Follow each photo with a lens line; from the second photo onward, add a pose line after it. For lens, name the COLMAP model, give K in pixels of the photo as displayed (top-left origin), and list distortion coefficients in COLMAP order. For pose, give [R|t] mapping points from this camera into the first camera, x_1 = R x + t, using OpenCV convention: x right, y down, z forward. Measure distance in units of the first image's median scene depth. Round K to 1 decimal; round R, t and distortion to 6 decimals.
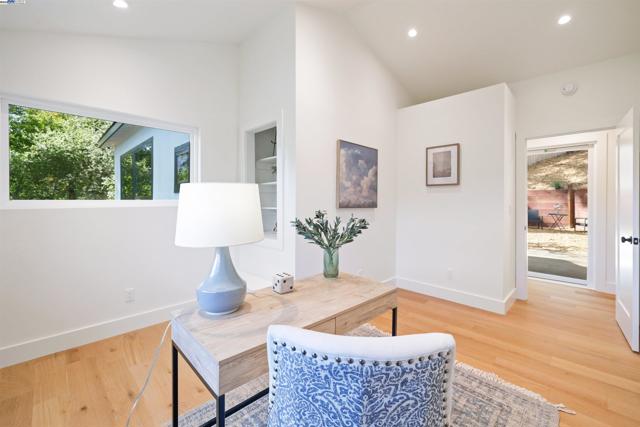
lens RADIAL K [[270.6, 0, 318.2], [0, 270.6, 202.7], [0, 0, 1]] dist [-0.000733, 0.000056]
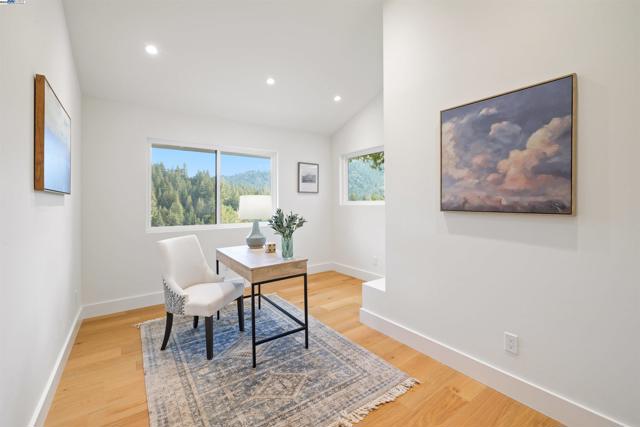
lens RADIAL K [[270.6, 0, 318.2], [0, 270.6, 202.7], [0, 0, 1]] dist [-0.000733, 0.000056]
pose [[-0.163260, -0.002702, -0.986579, 0.764978], [-0.009197, 0.999957, -0.001216, 0.003008], [0.986540, 0.008875, -0.163278, 0.764658]]
